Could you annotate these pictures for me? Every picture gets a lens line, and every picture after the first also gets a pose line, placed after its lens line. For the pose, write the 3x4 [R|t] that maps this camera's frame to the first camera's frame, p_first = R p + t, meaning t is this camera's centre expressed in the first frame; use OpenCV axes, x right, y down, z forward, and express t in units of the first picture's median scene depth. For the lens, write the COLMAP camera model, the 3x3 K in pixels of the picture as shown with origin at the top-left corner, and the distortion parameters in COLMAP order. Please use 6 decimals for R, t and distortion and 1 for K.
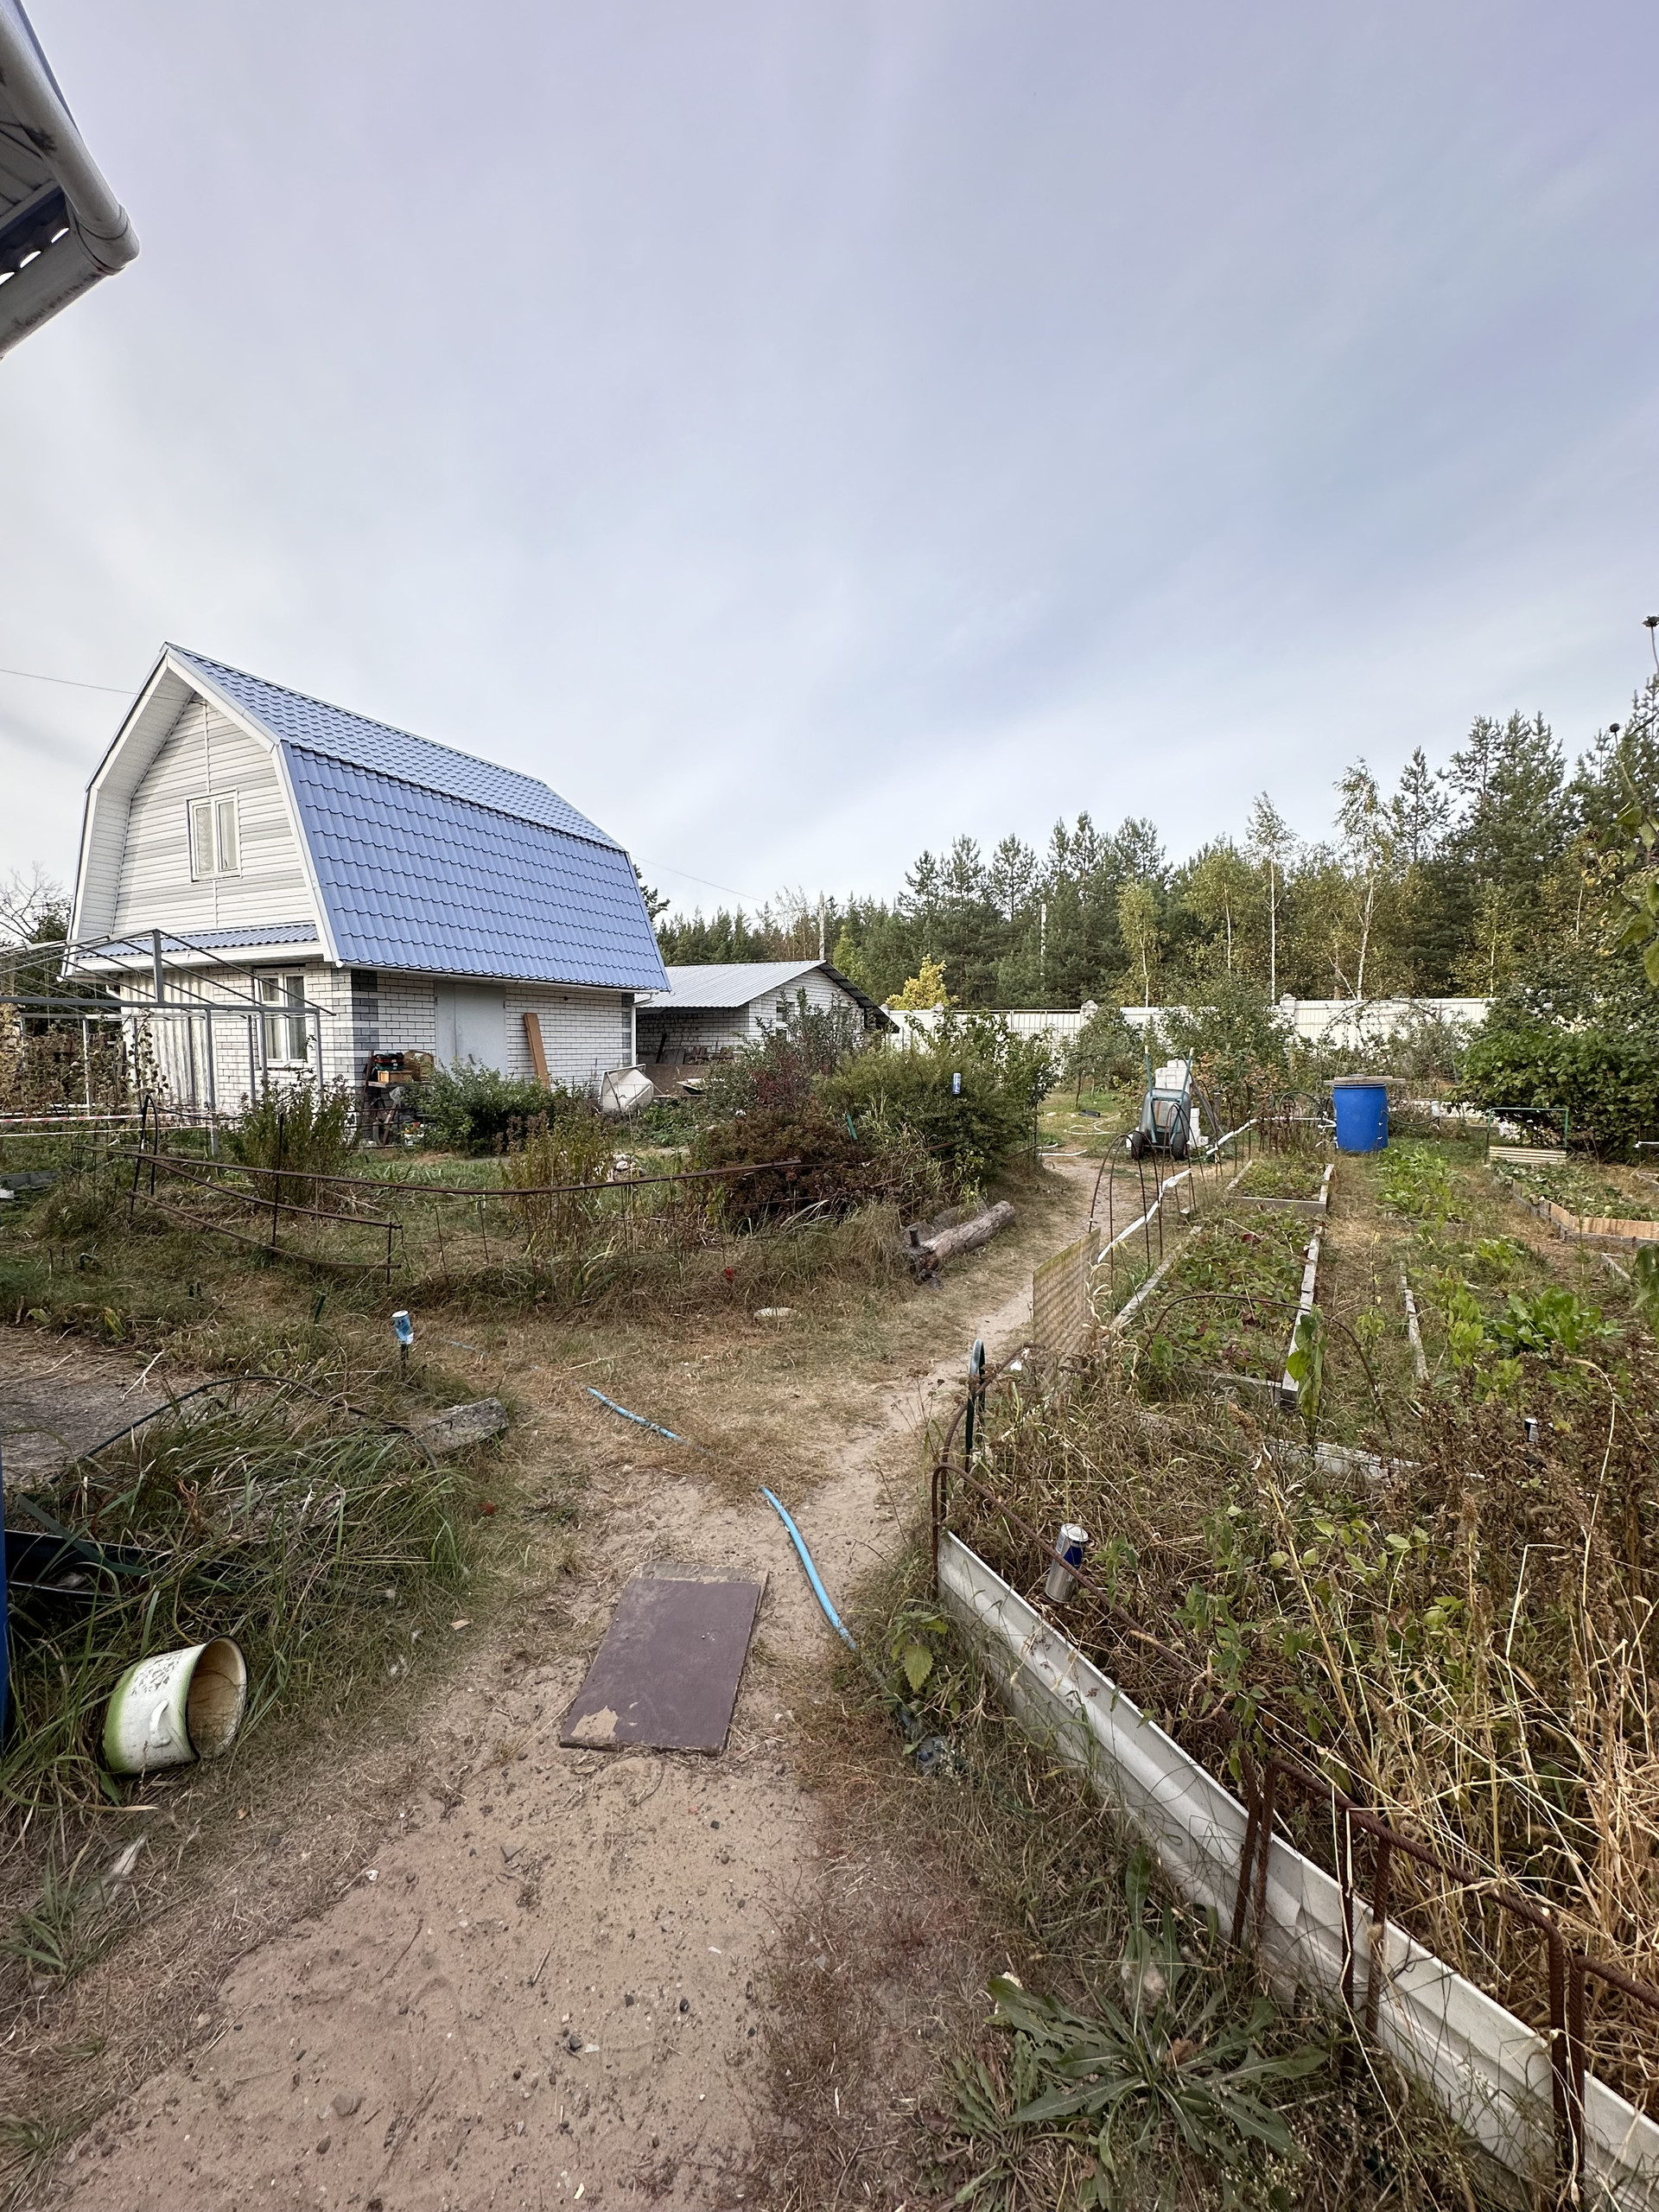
lens RADIAL K [[880.5, 0, 808.9], [0, 880.5, 1115.2], [0, 0, 1]] dist [0.001320, -0.000046]
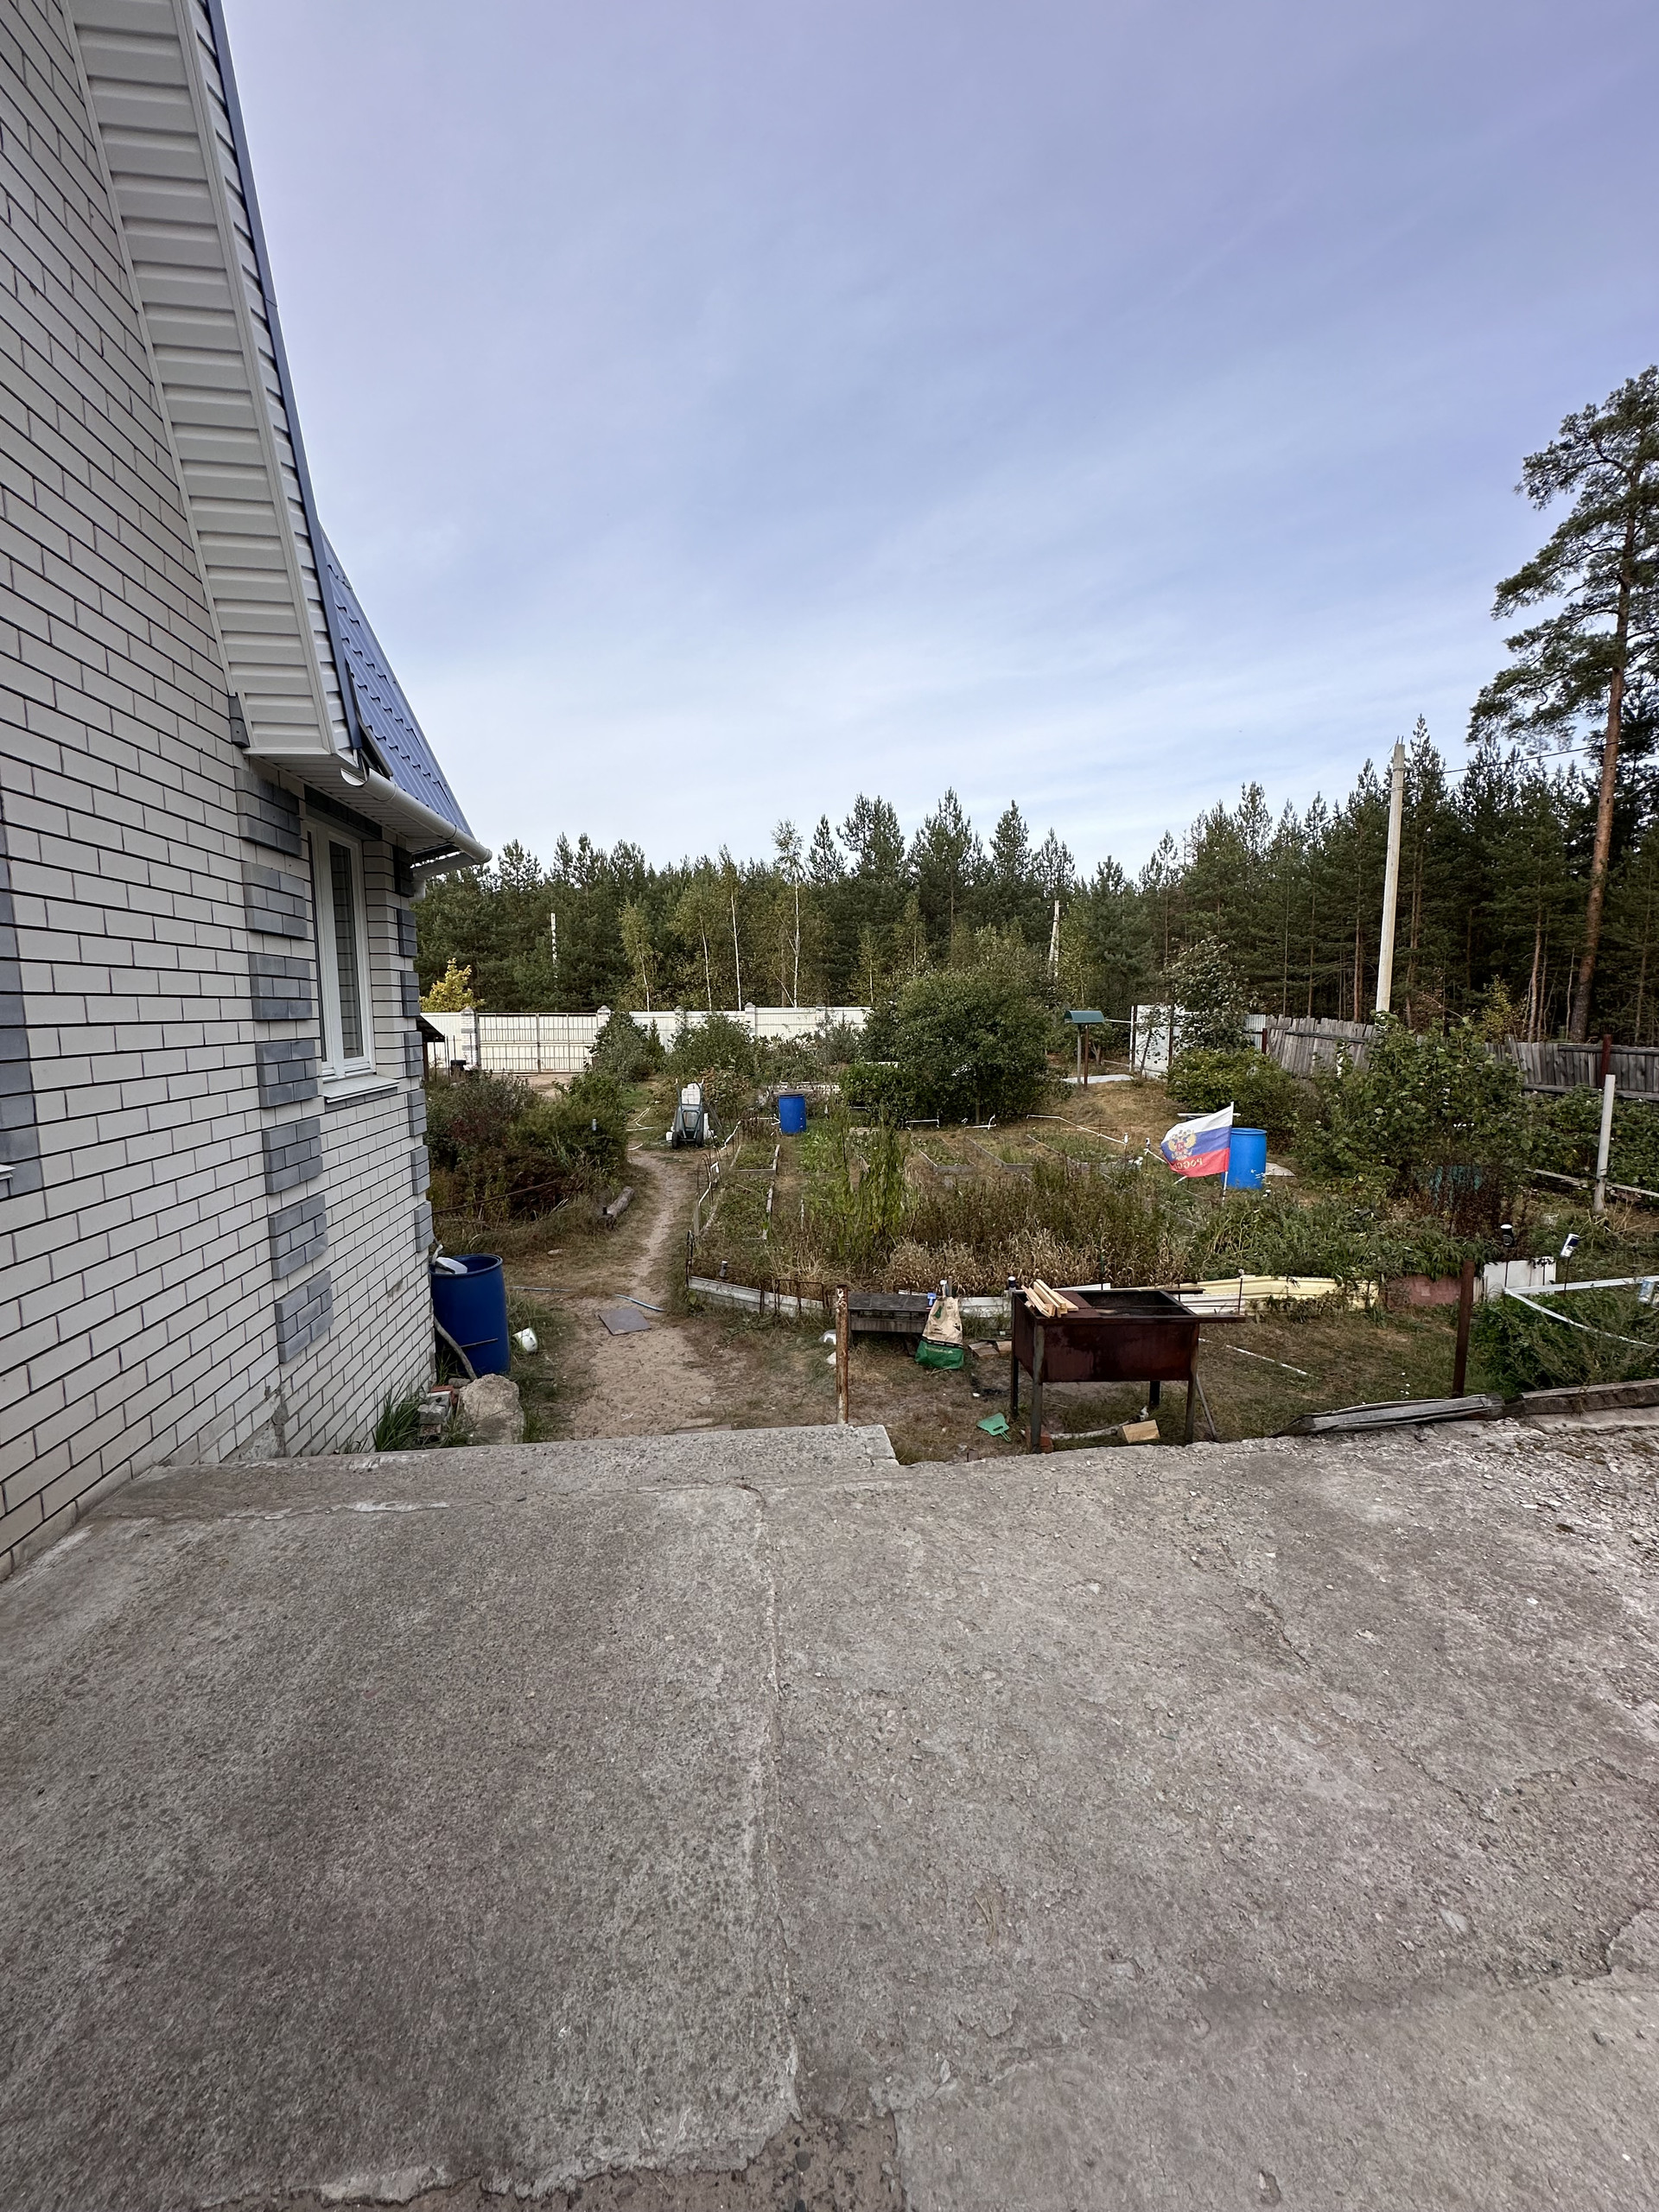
lens RADIAL K [[880.5, 0, 832.0], [0, 880.5, 1104.0], [0, 0, 1]] dist [0.001320, -0.000046]
pose [[0.831340, -0.064420, 0.552018, -0.105343], [0.050999, 0.997911, 0.039651, -0.031055], [-0.553420, -0.004811, 0.832889, -0.192862]]
